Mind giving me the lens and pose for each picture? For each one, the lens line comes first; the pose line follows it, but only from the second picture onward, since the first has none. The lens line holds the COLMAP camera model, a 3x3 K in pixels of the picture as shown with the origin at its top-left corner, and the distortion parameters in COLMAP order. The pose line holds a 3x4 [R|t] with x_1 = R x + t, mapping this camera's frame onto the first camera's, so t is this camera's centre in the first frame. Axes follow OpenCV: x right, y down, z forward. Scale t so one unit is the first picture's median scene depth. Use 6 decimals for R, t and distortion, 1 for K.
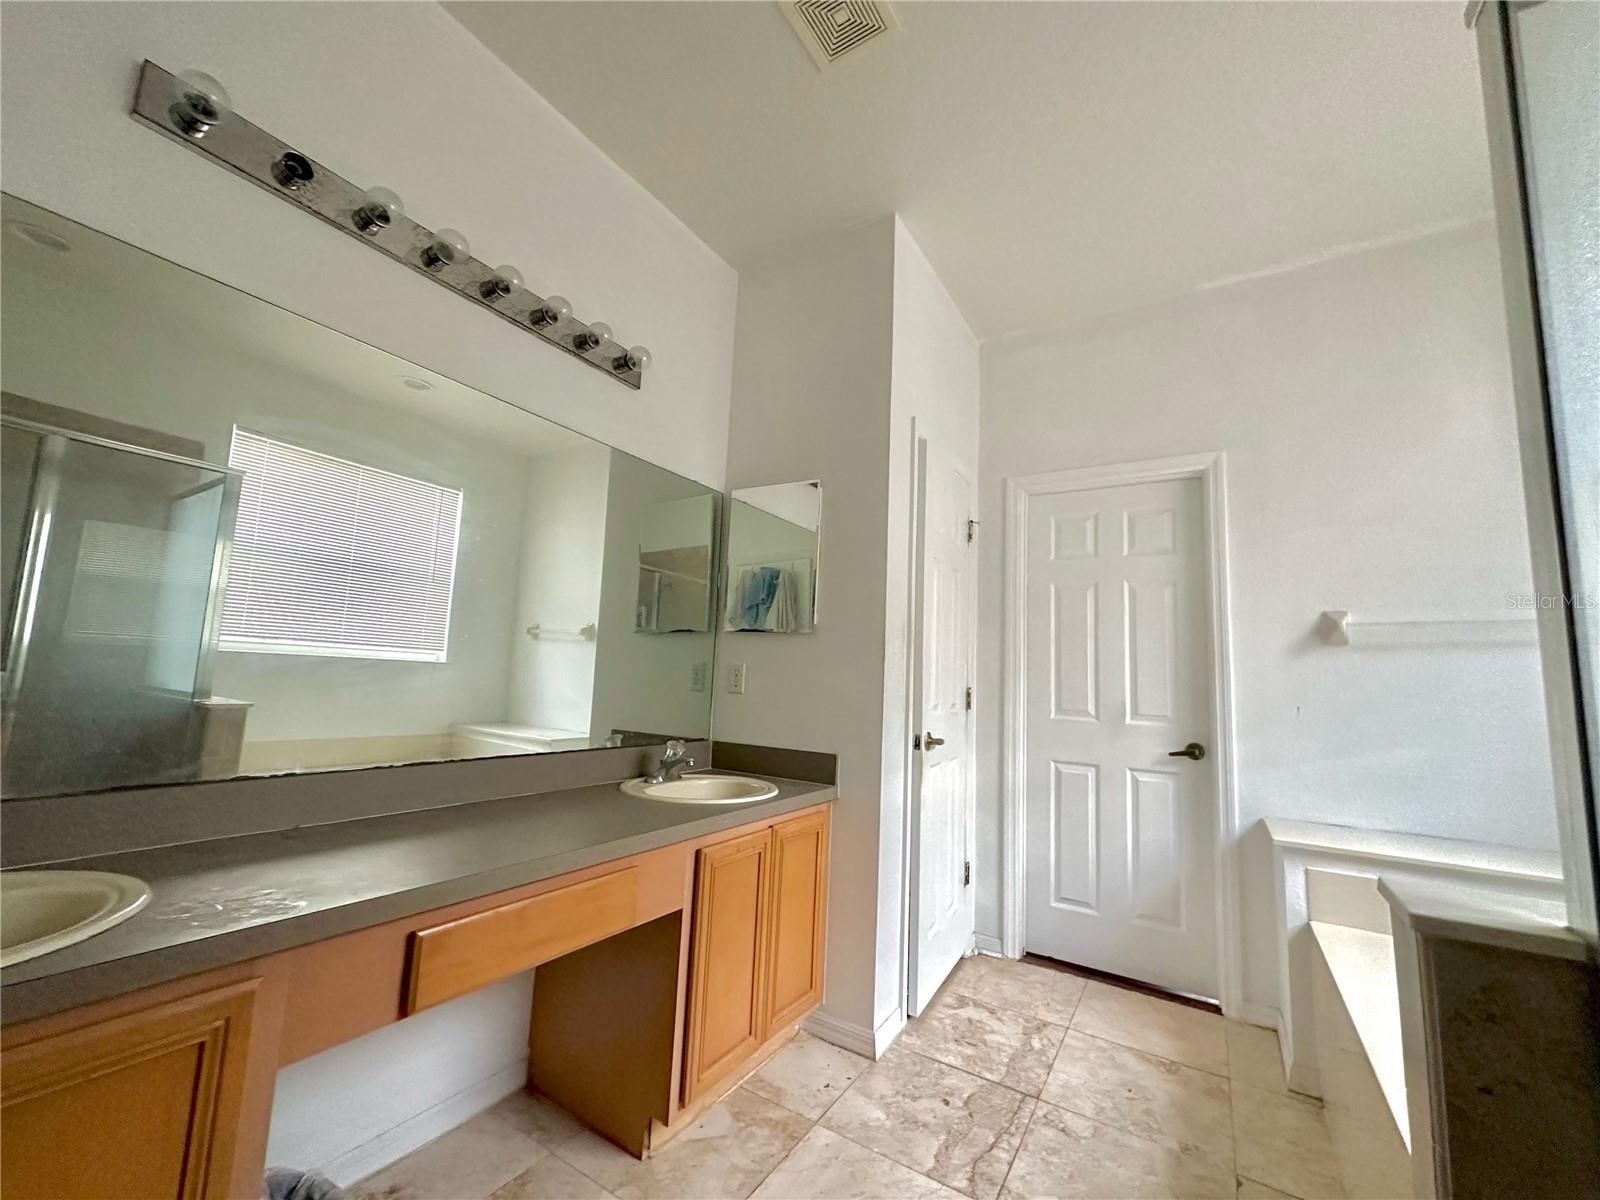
lens RADIAL K [[642.8, 0, 802.0], [0, 642.8, 598.9], [0, 0, 1]] dist [0.004389, 0.000322]
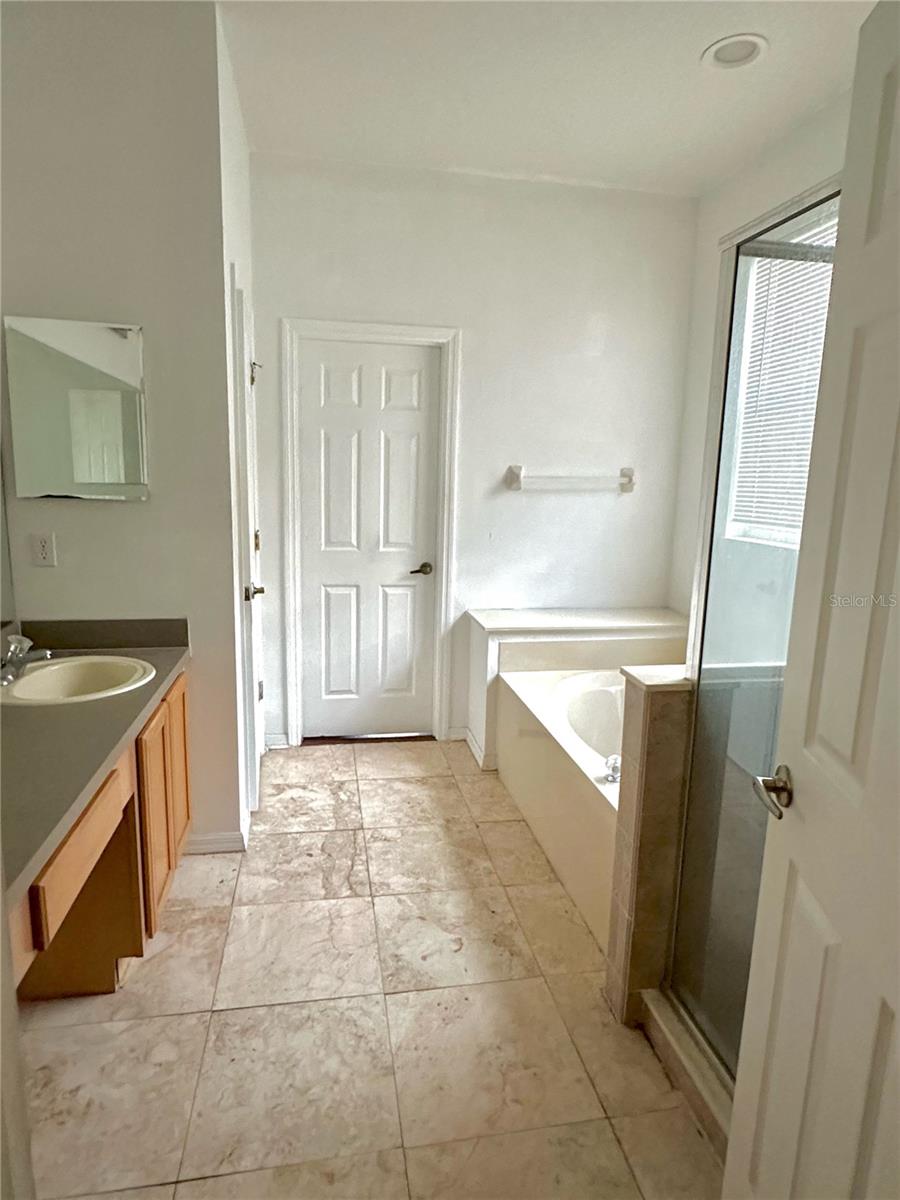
lens RADIAL K [[699.6, 0, 447.1], [0, 699.6, 601.0], [0, 0, 1]] dist [0.005533, -0.000202]
pose [[0.741423, -0.142996, 0.655625, -0.373475], [-0.076879, 0.952497, 0.294685, -0.152477], [-0.666620, -0.268890, 0.695210, -0.060081]]
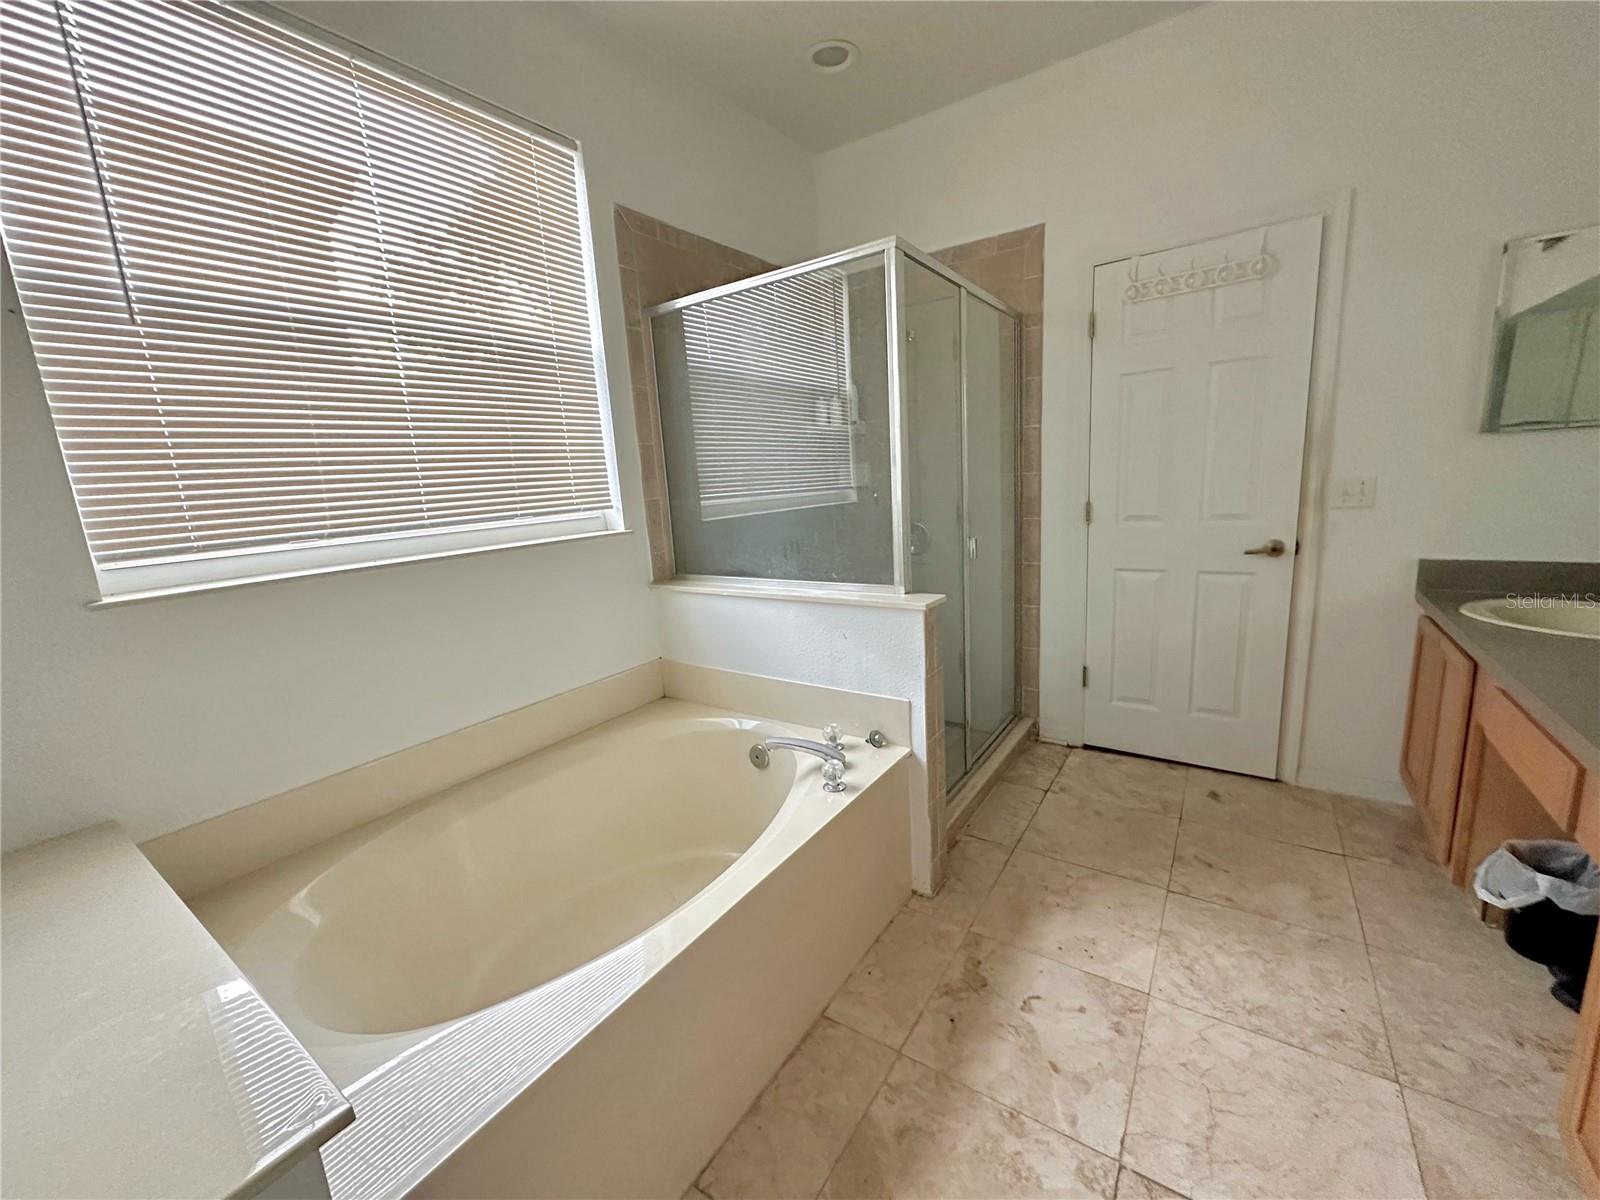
lens RADIAL K [[642.8, 0, 796.8], [0, 642.8, 599.6], [0, 0, 1]] dist [0.004389, 0.000322]
pose [[-0.998995, 0.011827, 0.043235, 0.465794], [0.014898, 0.997336, 0.071408, 0.088121], [-0.042275, 0.071981, -0.996510, 1.228897]]
